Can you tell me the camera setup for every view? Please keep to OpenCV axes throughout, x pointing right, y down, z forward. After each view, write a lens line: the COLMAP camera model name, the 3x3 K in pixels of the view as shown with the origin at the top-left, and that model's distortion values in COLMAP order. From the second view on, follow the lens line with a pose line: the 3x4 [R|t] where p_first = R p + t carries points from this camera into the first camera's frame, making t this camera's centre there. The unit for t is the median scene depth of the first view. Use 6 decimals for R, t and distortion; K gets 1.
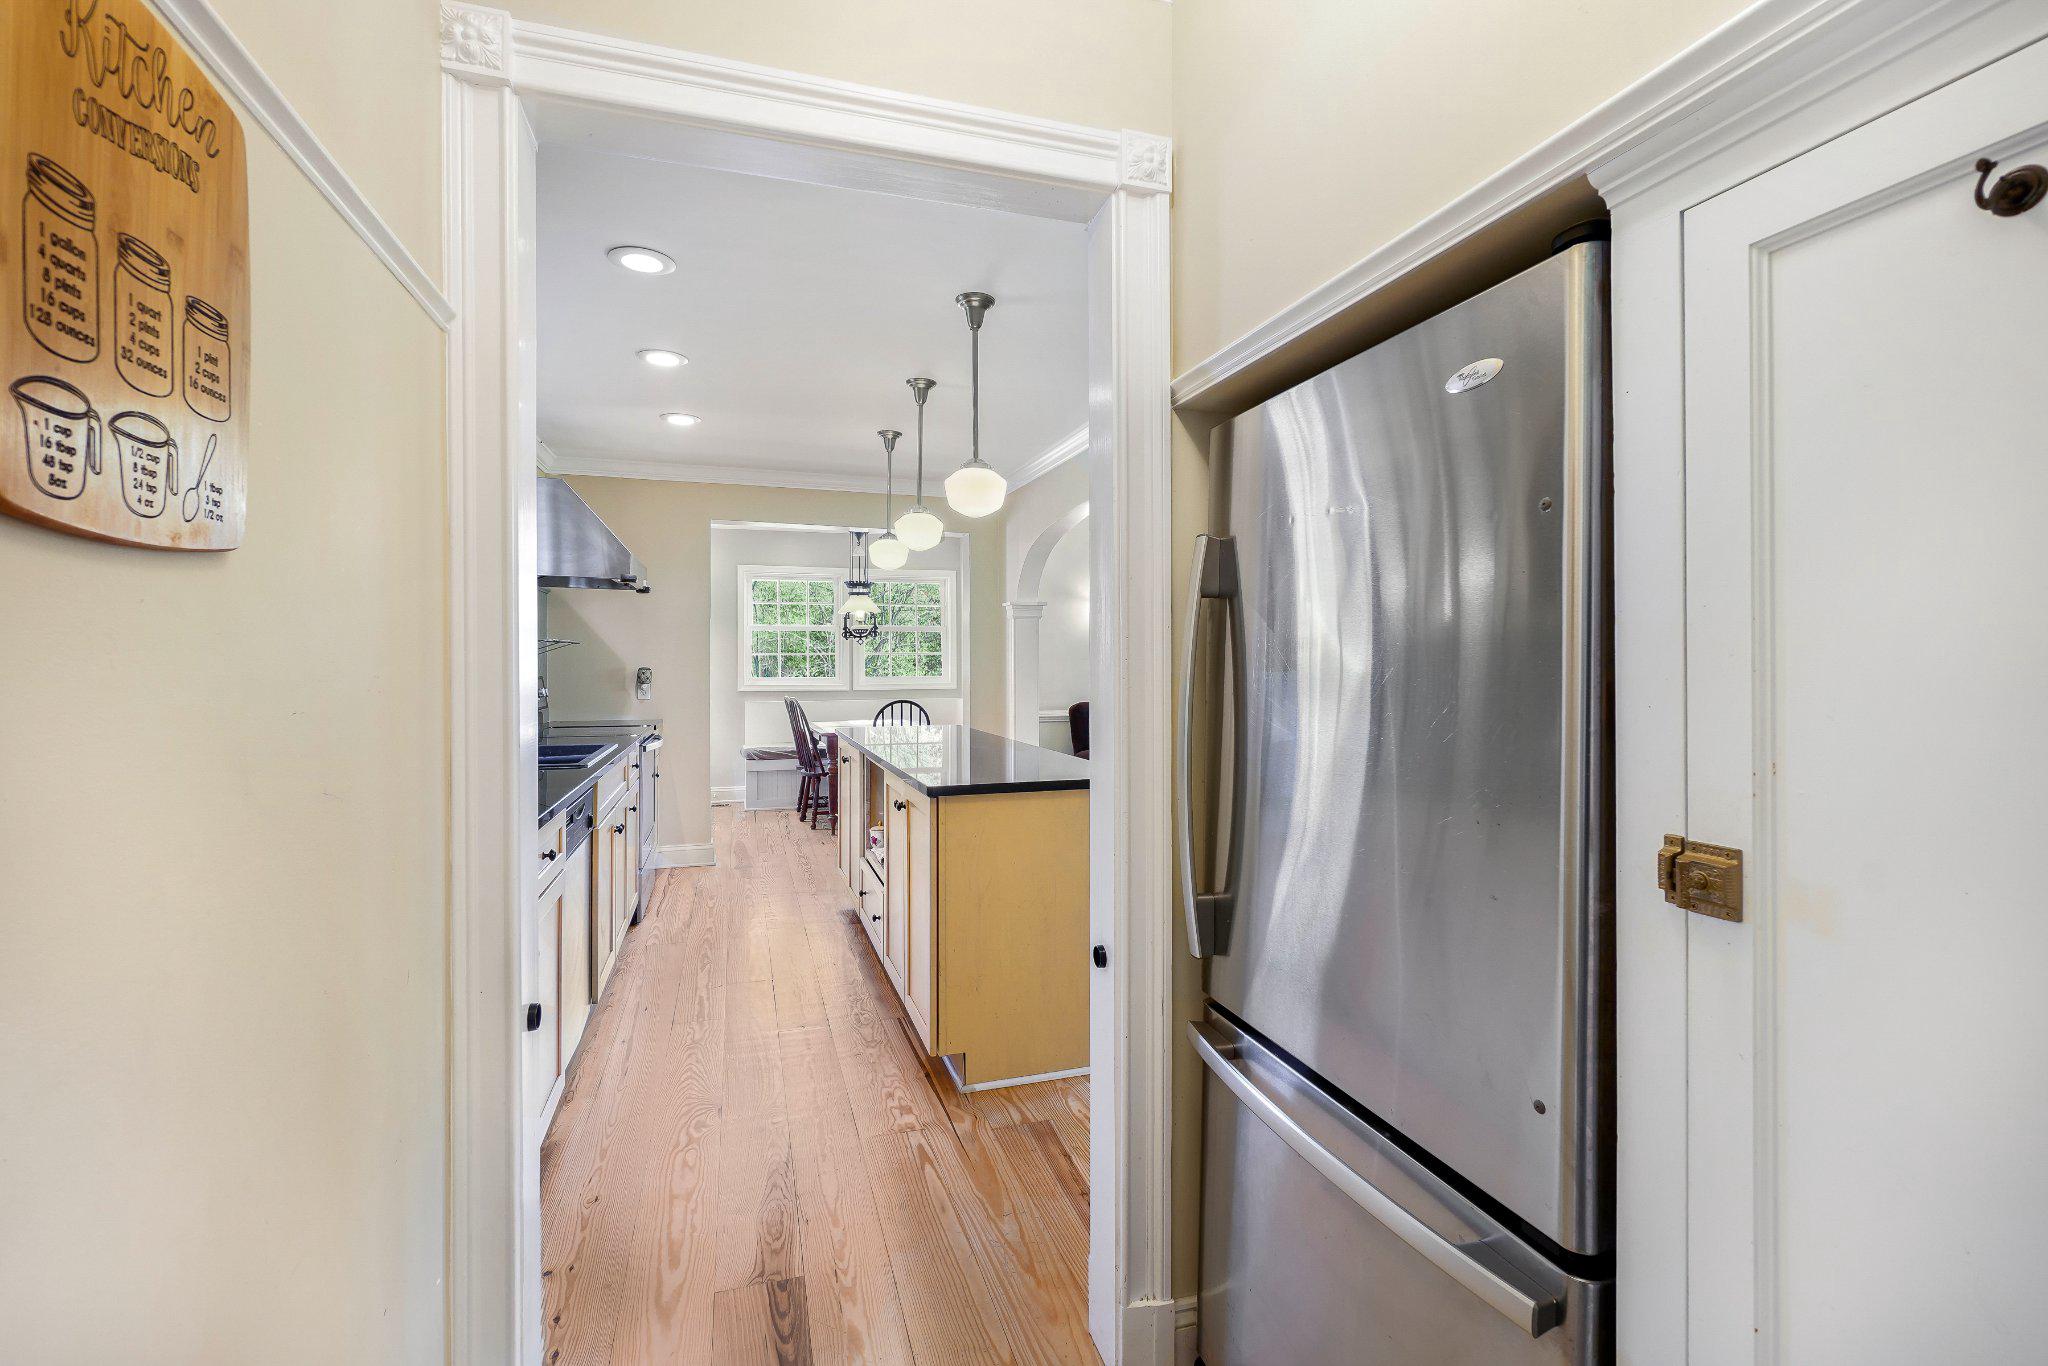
lens RADIAL K [[895.3, 0, 1019.3], [0, 895.3, 666.1], [0, 0, 1]] dist [-0.000779, 0.000169]
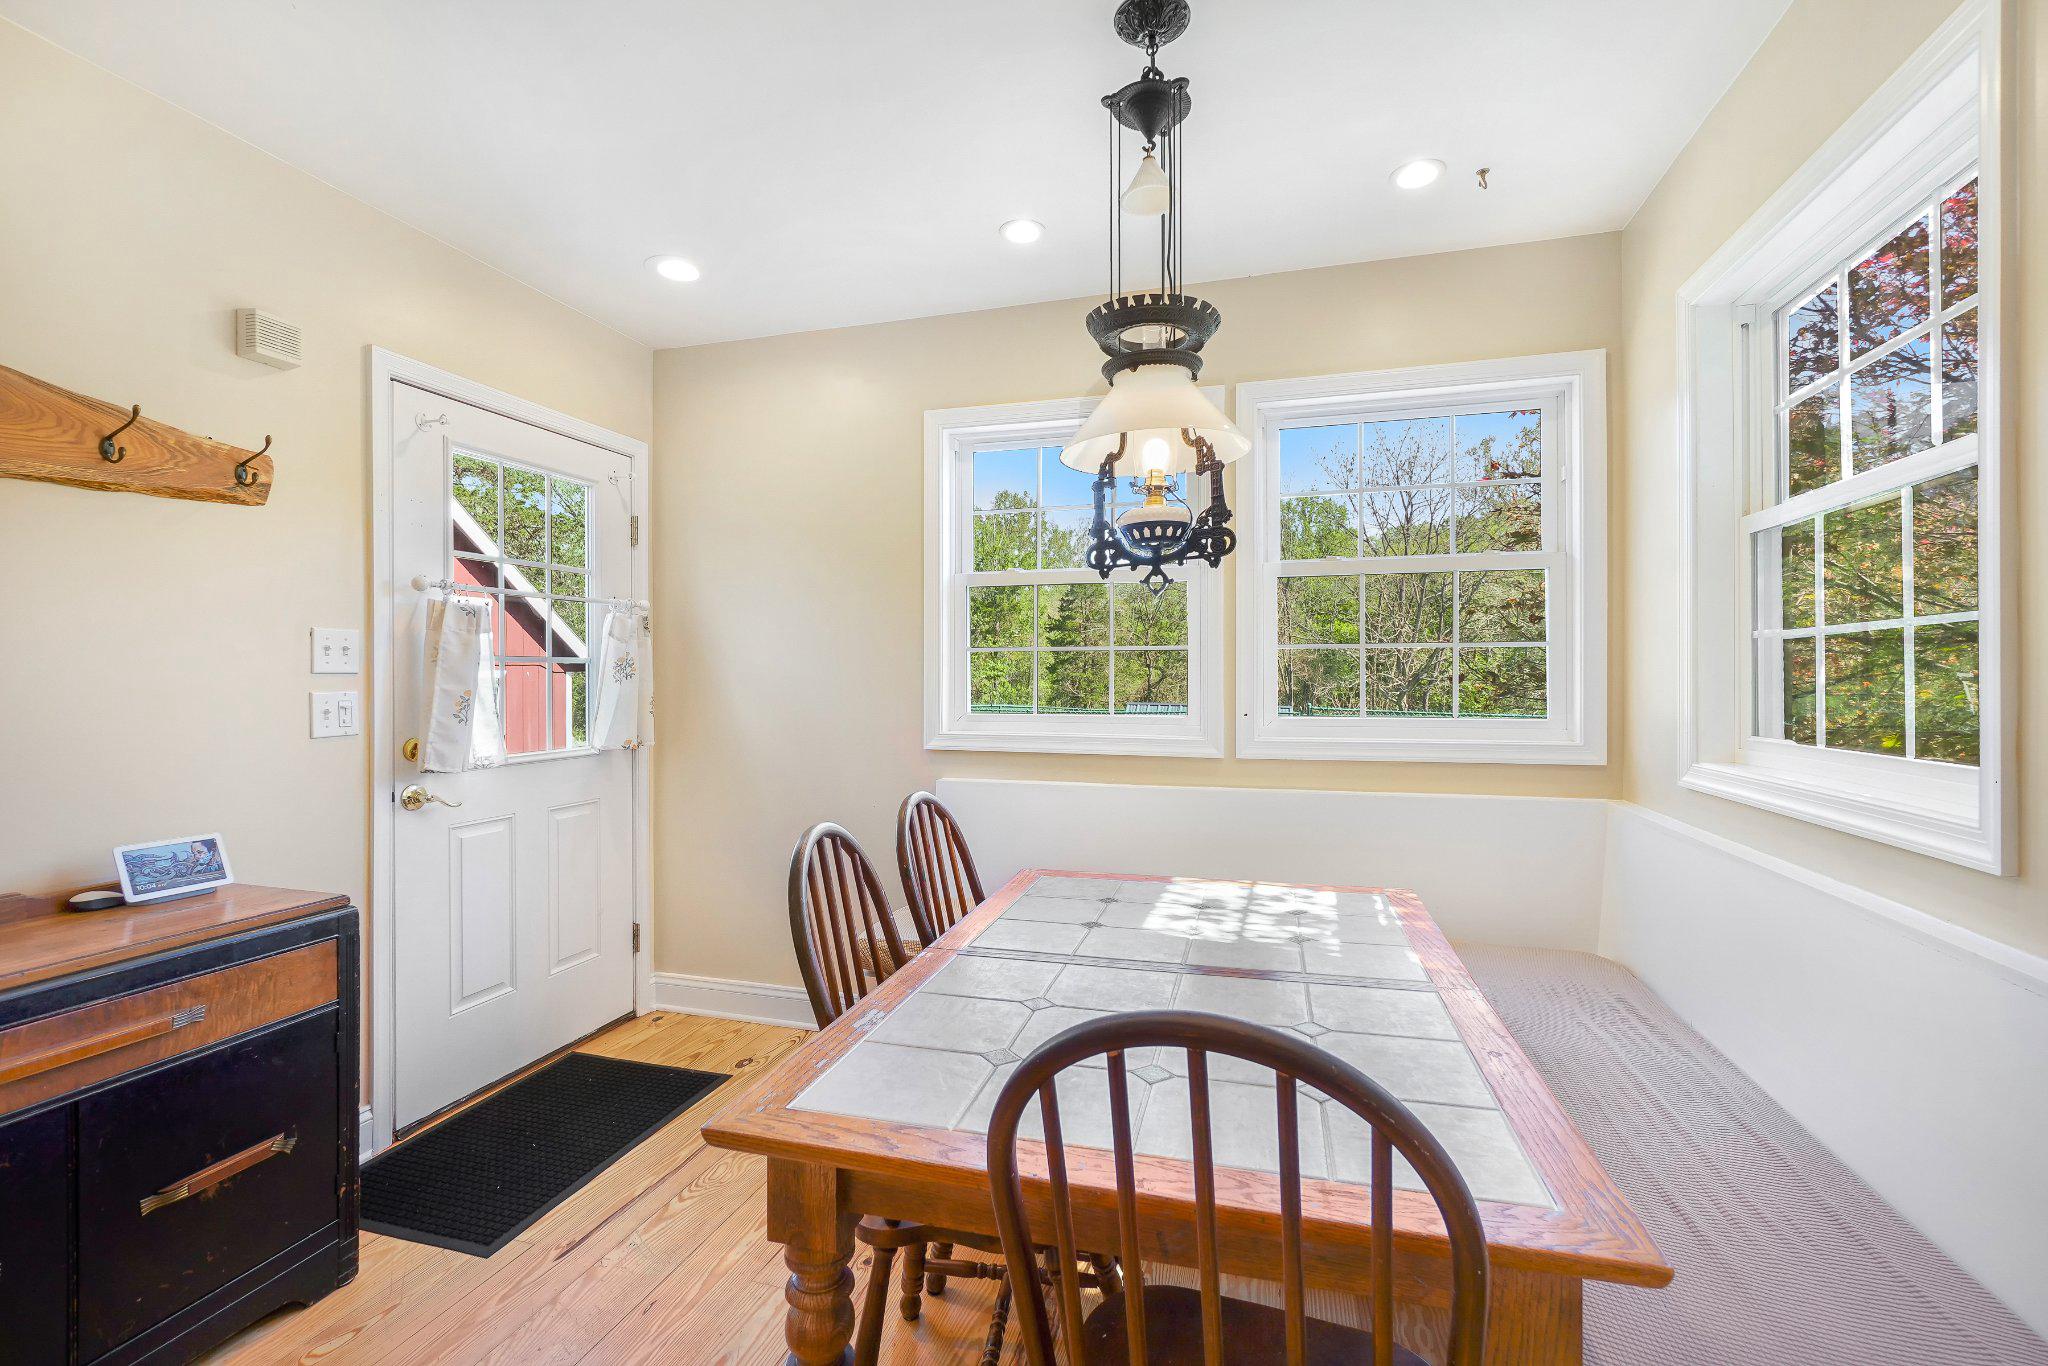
lens RADIAL K [[903.9, 0, 1013.8], [0, 903.9, 684.2], [0, 0, 1]] dist [-0.004140, -0.000093]
pose [[0.828255, 0.005688, -0.560322, -0.089596], [-0.002068, 0.999973, 0.007094, -0.002770], [0.560347, -0.004717, 0.828245, 0.898483]]
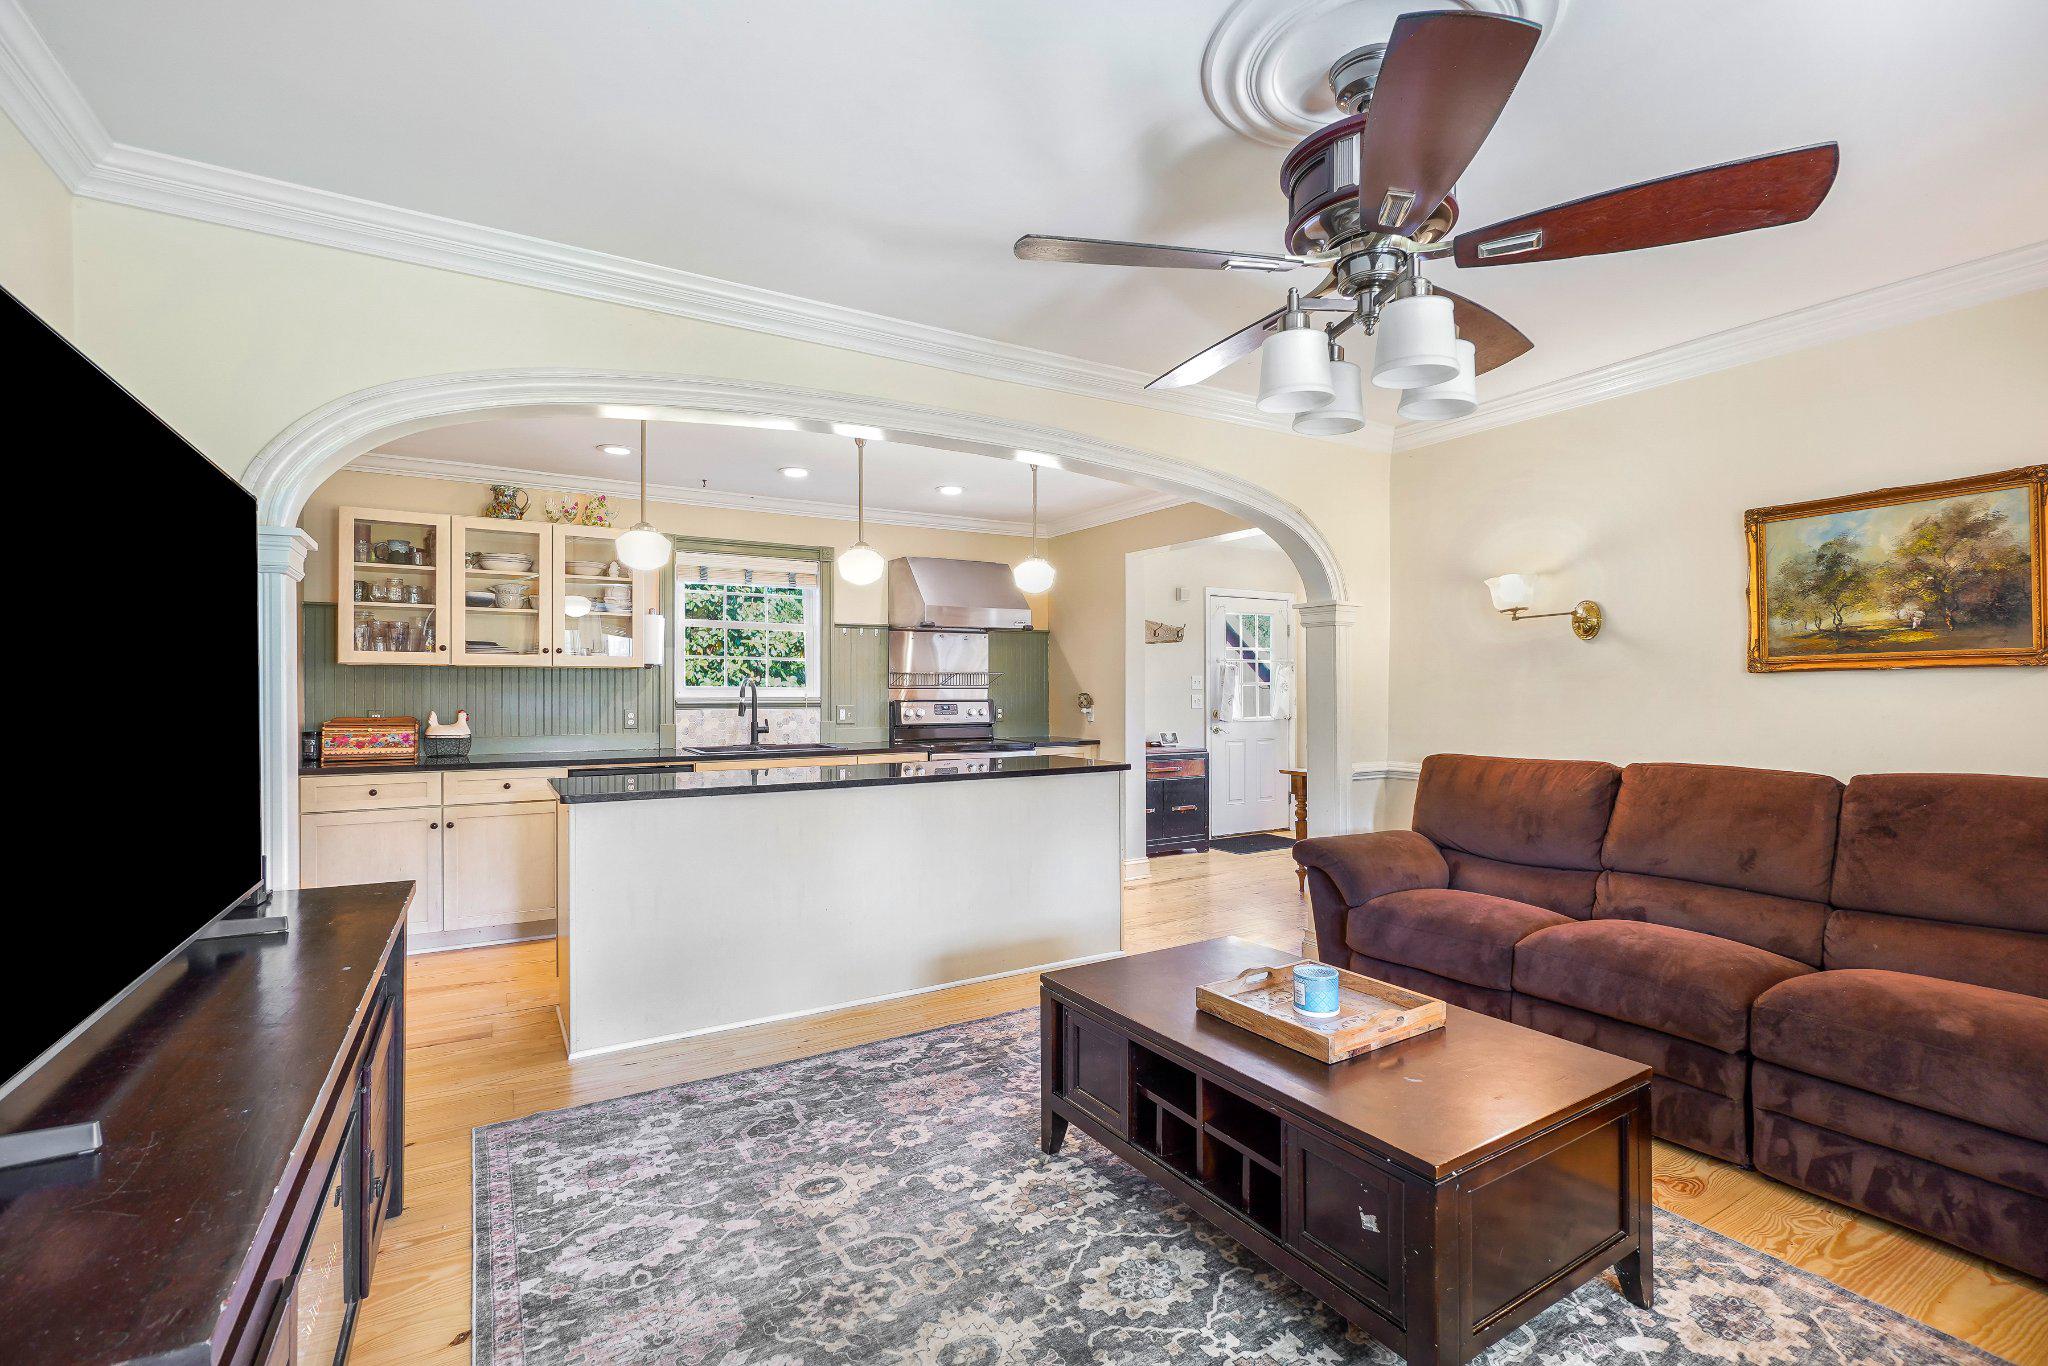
lens RADIAL K [[903.9, 0, 1013.8], [0, 903.9, 684.2], [0, 0, 1]] dist [-0.004140, -0.000093]
pose [[0.223010, -0.007093, -0.974790, 0.579490], [-0.000248, 0.999973, -0.007333, -0.001947], [0.974816, 0.001877, 0.223002, 0.549872]]
